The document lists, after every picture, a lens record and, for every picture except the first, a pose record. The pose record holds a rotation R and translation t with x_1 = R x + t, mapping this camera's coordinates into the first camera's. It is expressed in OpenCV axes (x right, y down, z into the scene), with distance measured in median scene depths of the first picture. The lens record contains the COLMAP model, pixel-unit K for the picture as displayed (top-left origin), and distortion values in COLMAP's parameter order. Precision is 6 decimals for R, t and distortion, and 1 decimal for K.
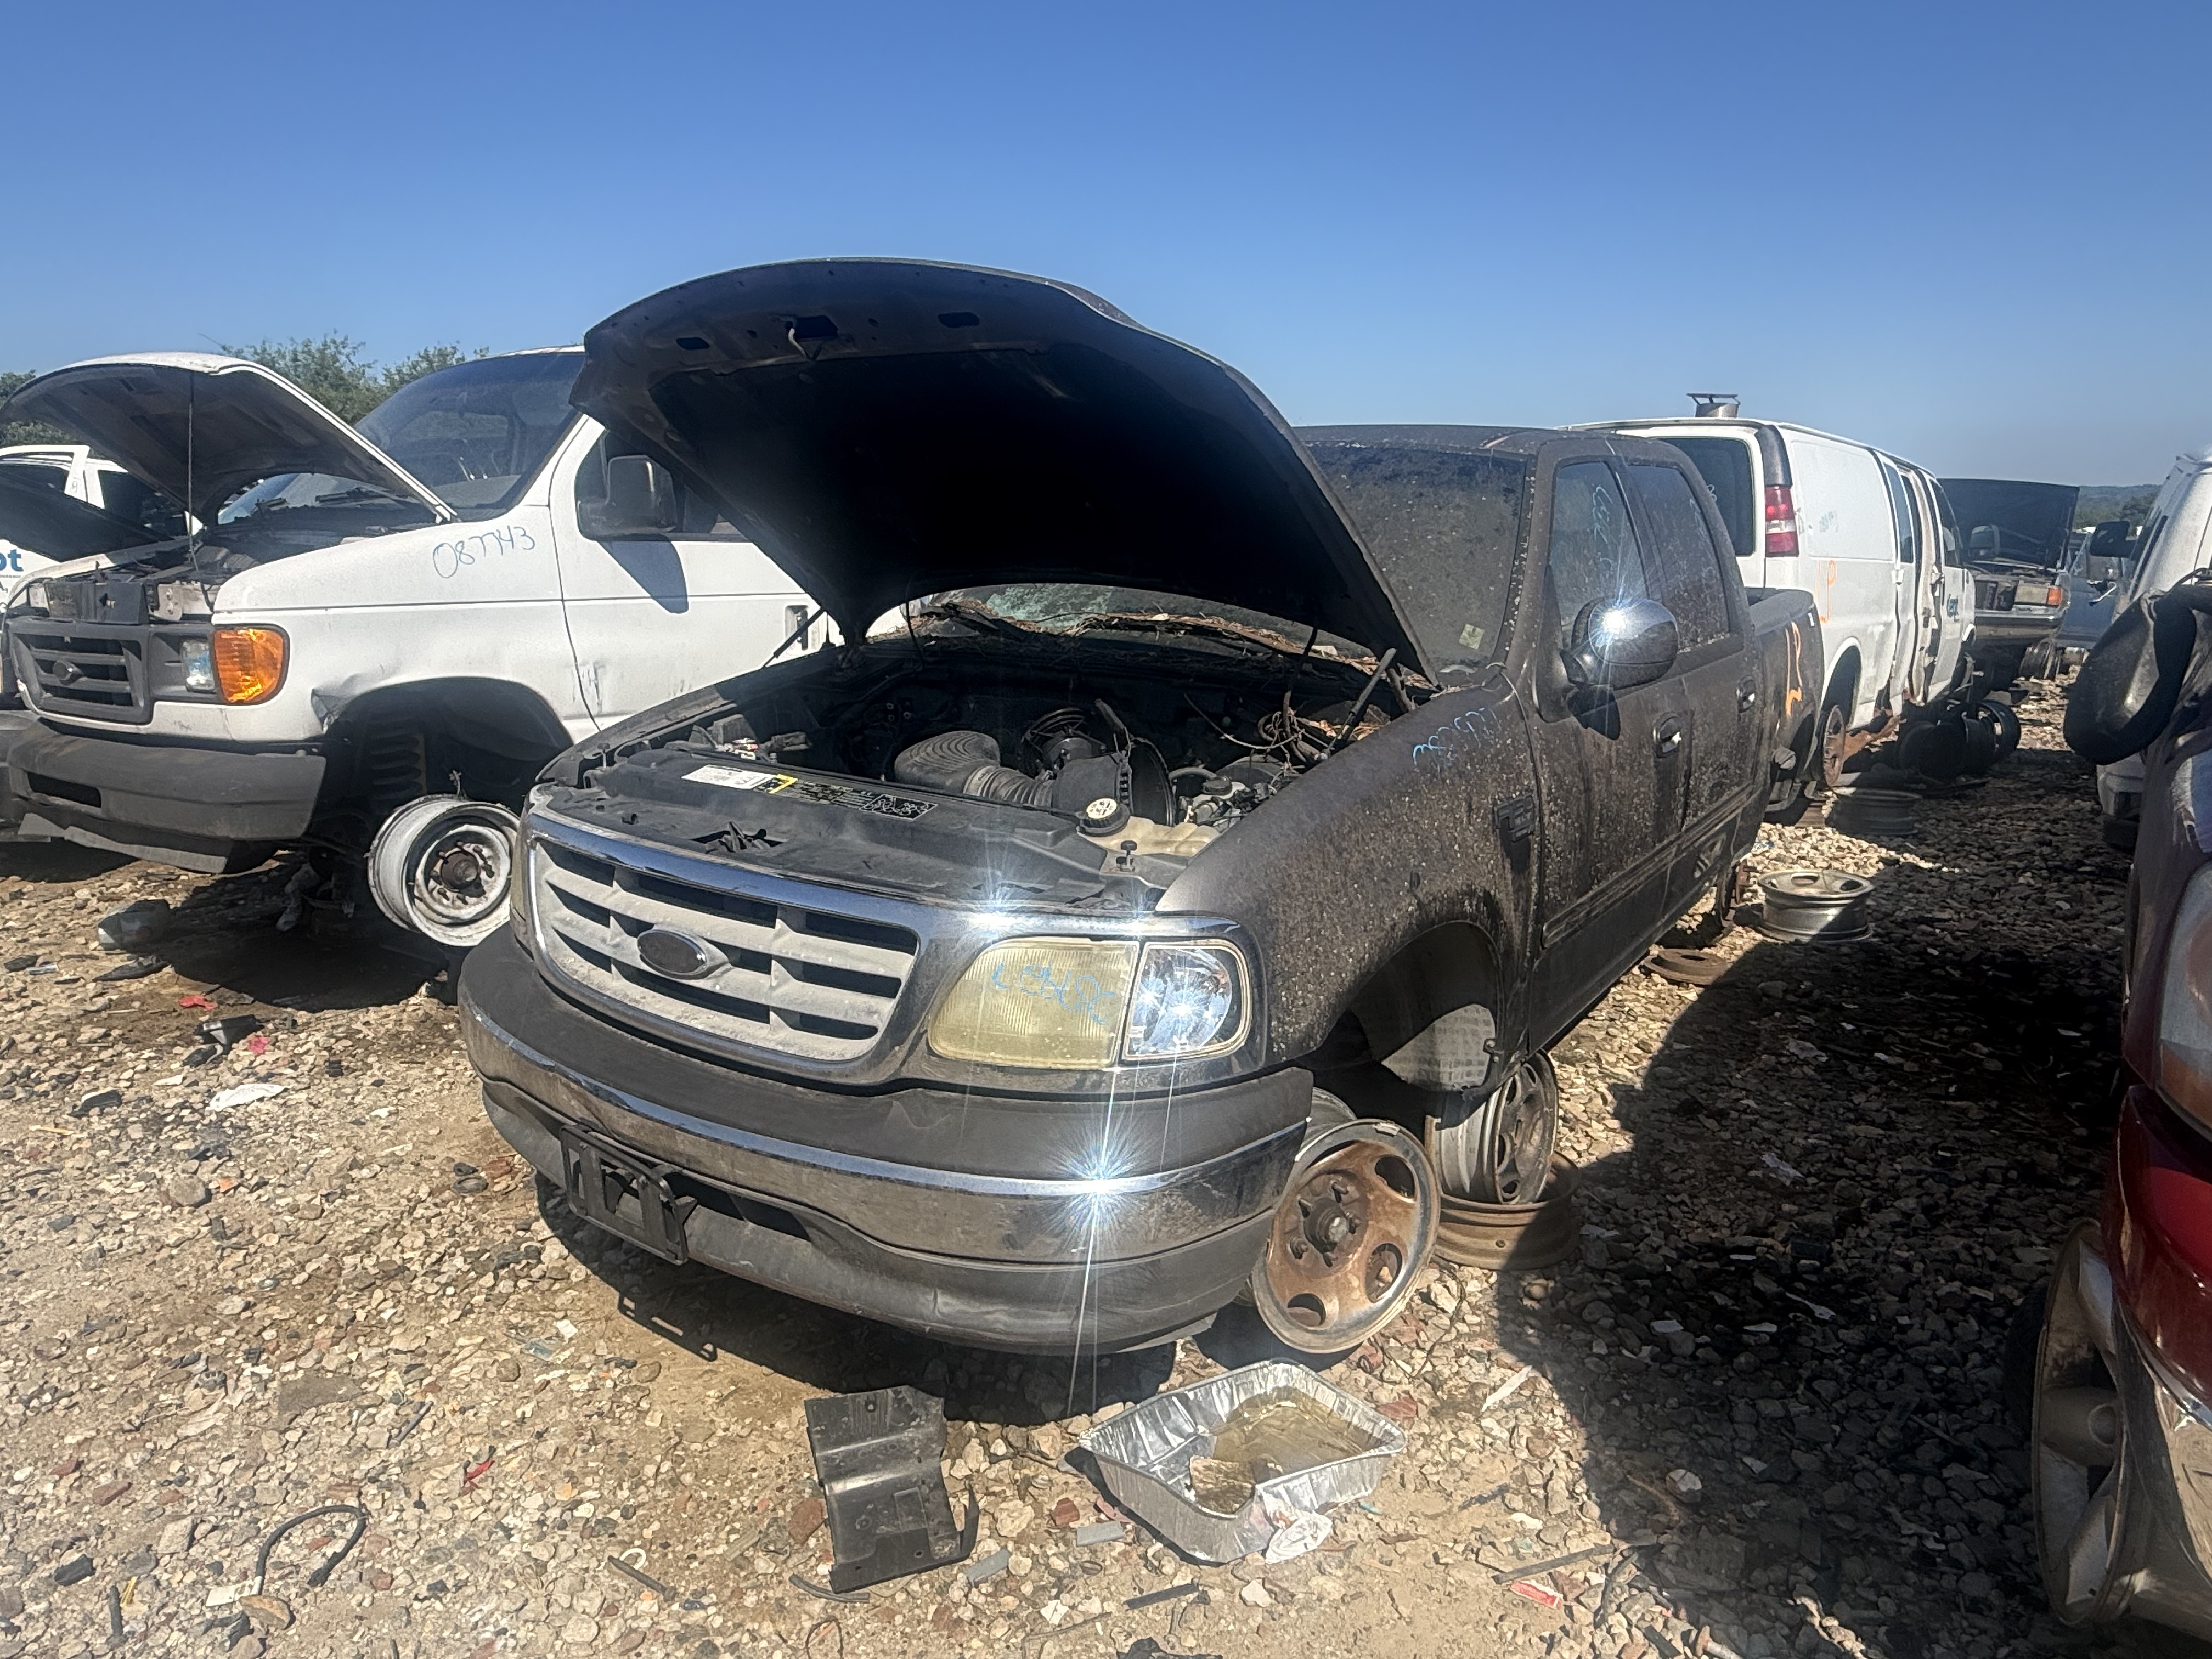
lens RADIAL K [[1418.5, 0, 1102.4], [0, 1418.5, 838.7], [0, 0, 1]] dist [0.003856, 0.000501]
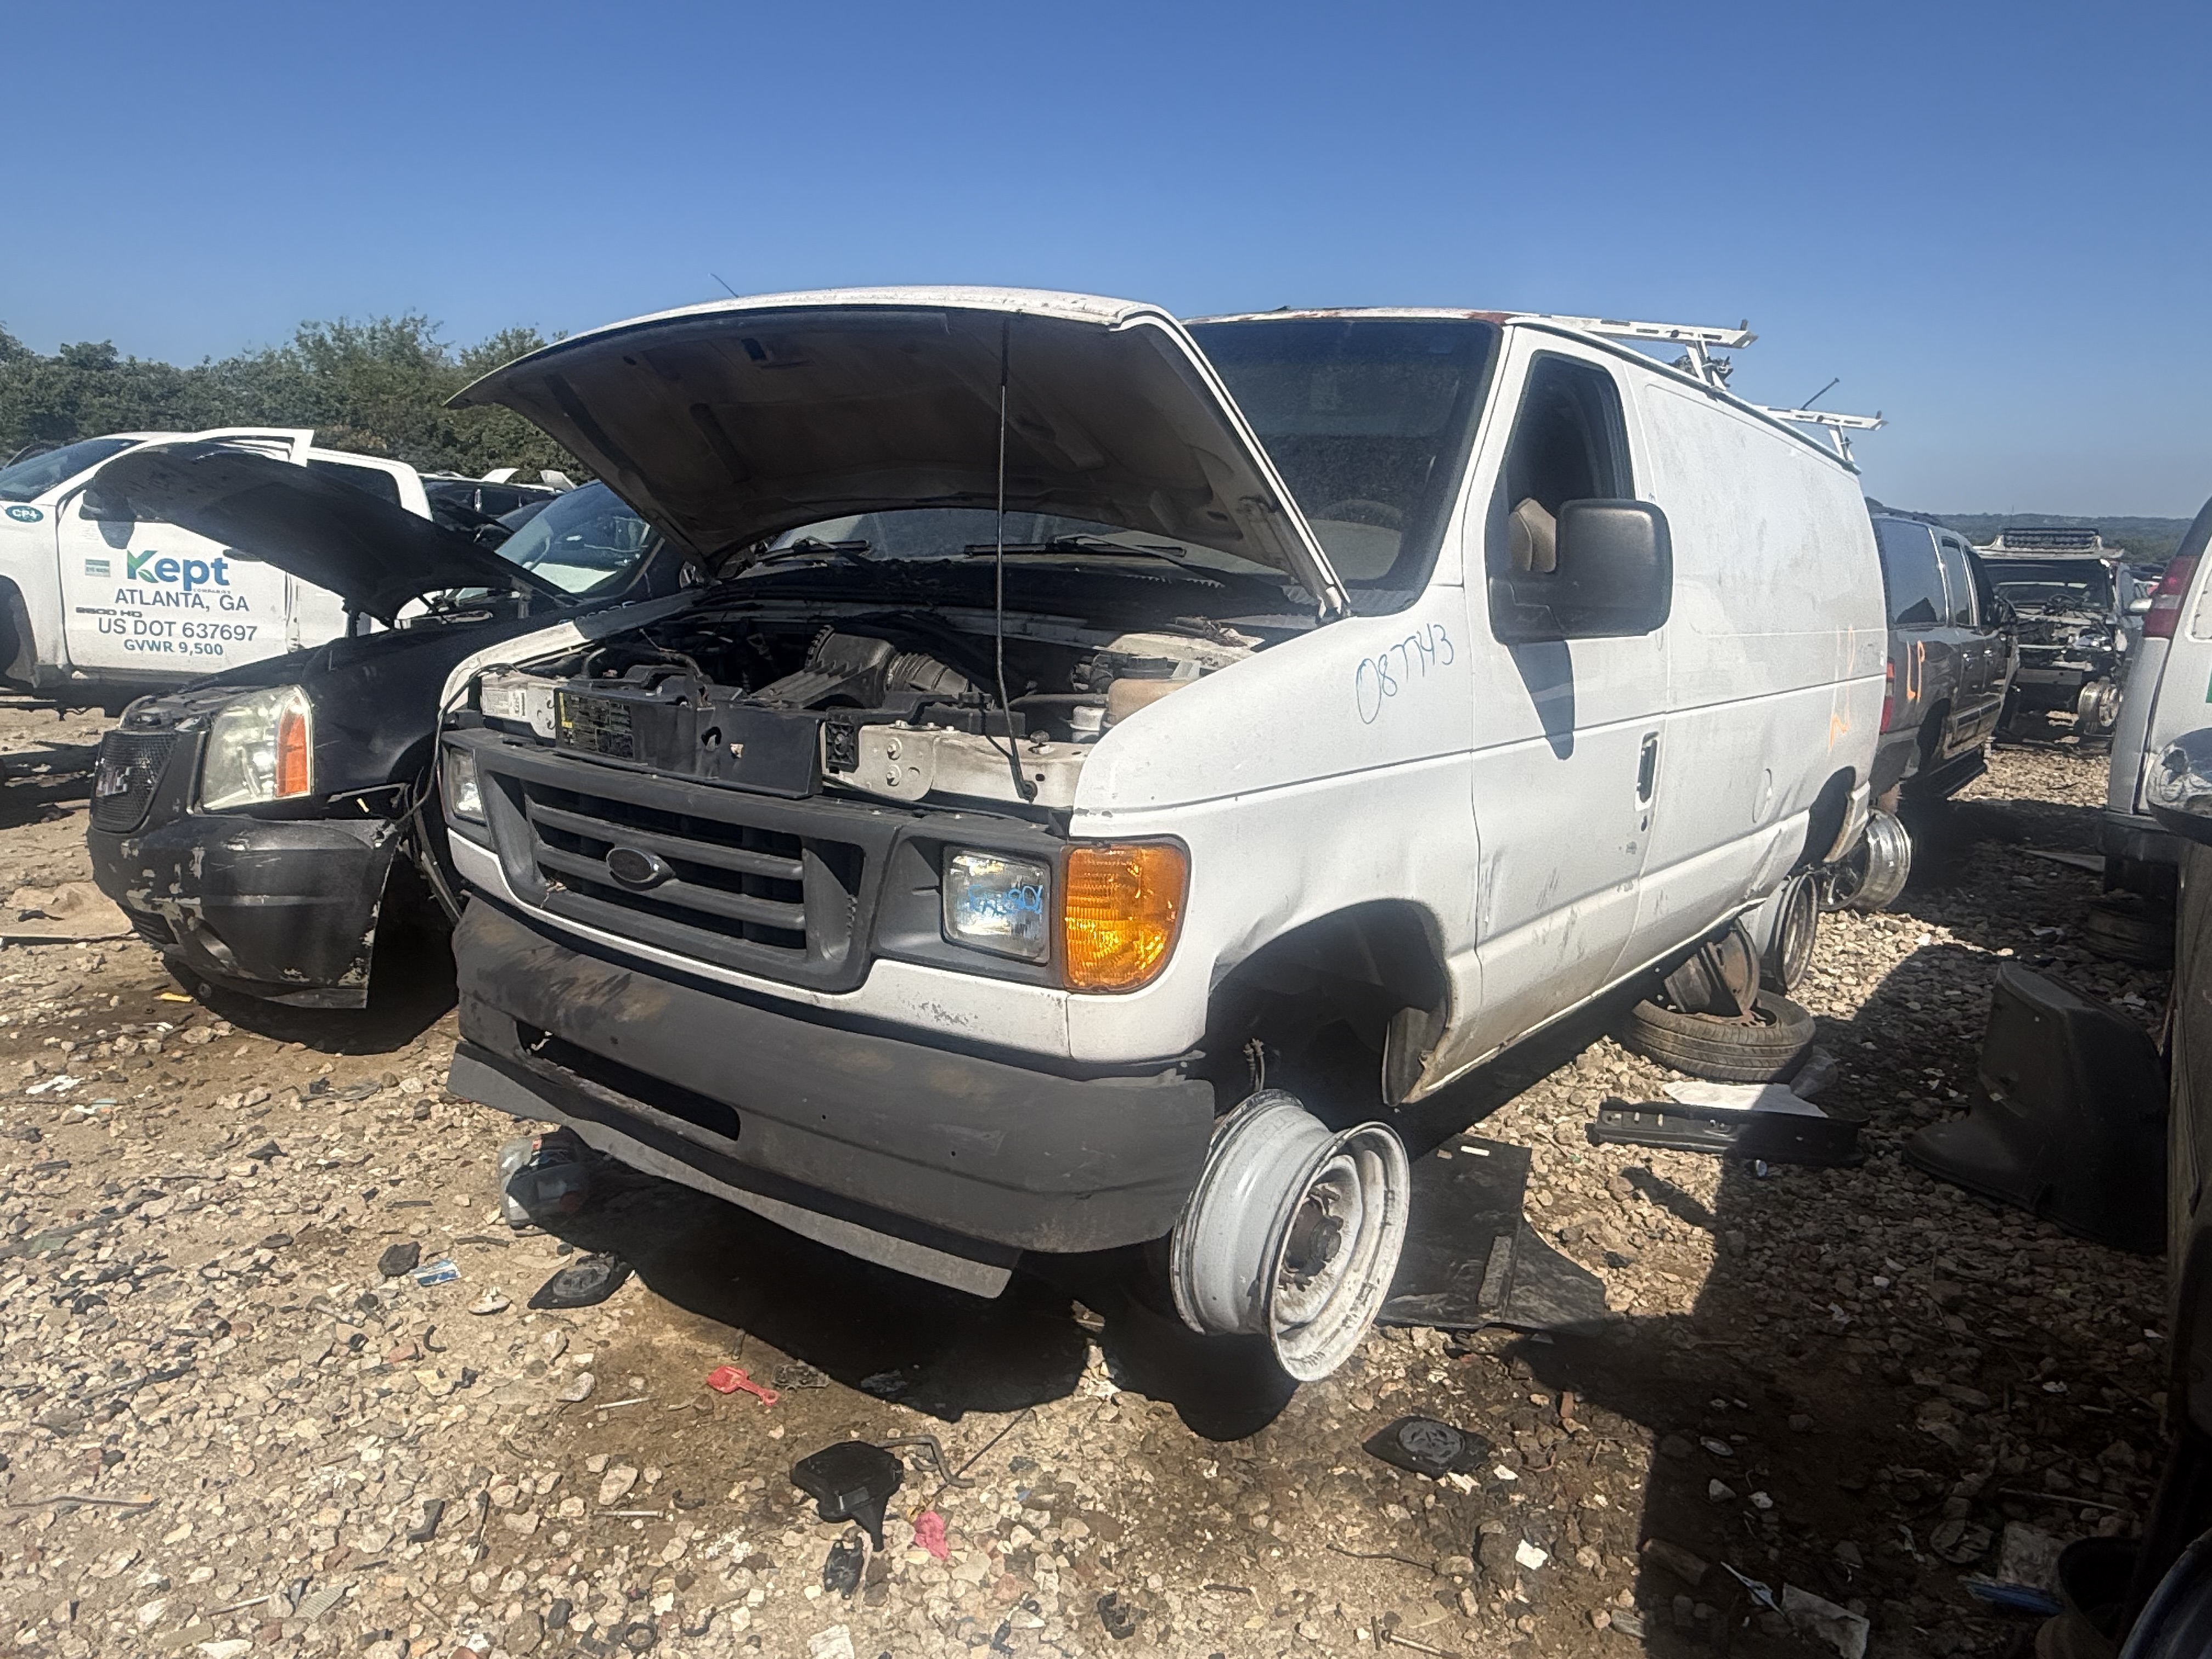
lens RADIAL K [[1418.5, 0, 1110.0], [0, 1418.5, 820.3], [0, 0, 1]] dist [0.003856, 0.000501]
pose [[0.999440, 0.031467, -0.011378, -0.518724], [-0.031599, 0.999433, -0.011629, -0.129187], [0.011006, 0.011982, 0.999868, 0.431977]]
